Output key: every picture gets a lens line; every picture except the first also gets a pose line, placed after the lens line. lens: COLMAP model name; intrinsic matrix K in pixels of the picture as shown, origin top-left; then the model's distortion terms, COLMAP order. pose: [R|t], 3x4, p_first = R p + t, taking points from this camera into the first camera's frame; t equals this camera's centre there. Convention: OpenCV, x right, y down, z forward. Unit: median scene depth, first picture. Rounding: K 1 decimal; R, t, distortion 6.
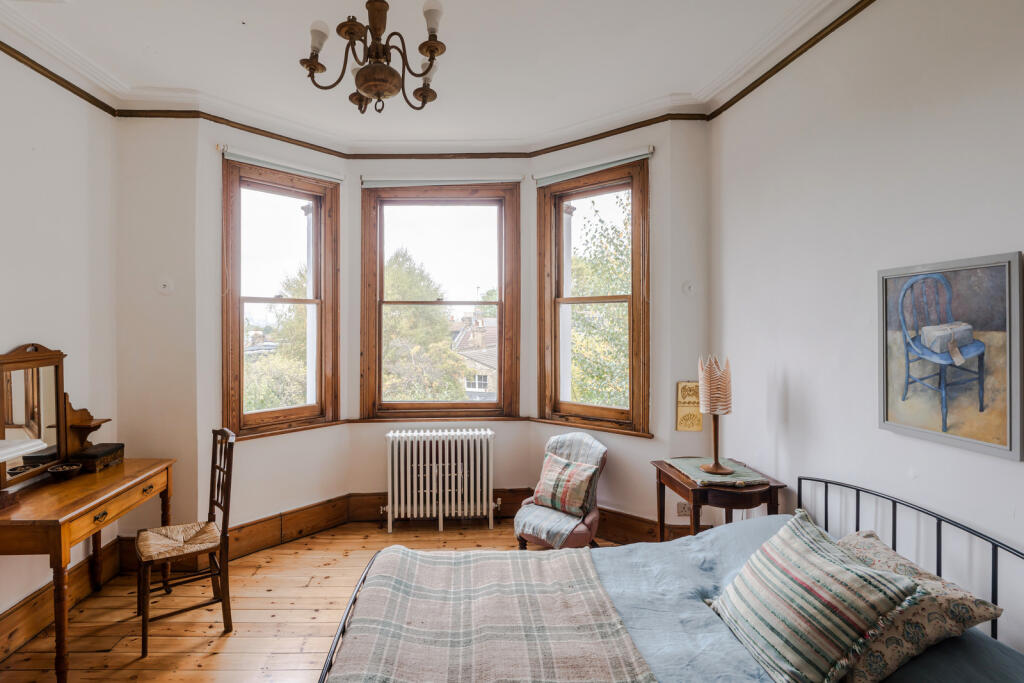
lens RADIAL K [[533.9, 0, 512.0], [0, 533.9, 341.5], [0, 0, 1]] dist [-0.004581, 0.000056]
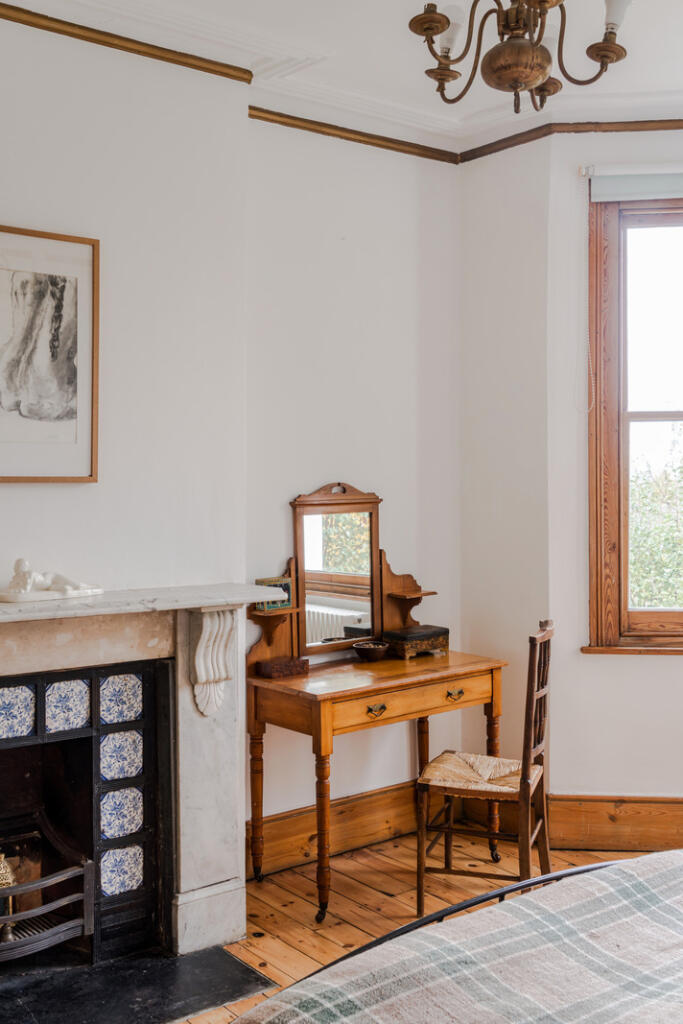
lens RADIAL K [[1126.3, 0, 341.5], [0, 1126.3, 512.0], [0, 0, 1]] dist [0.007388, 0.035467]
pose [[0.583848, 0.019559, -0.811628, 0.423266], [-0.020259, 0.999749, 0.009519, 0.028085], [0.811610, 0.010885, 0.584098, 0.013303]]
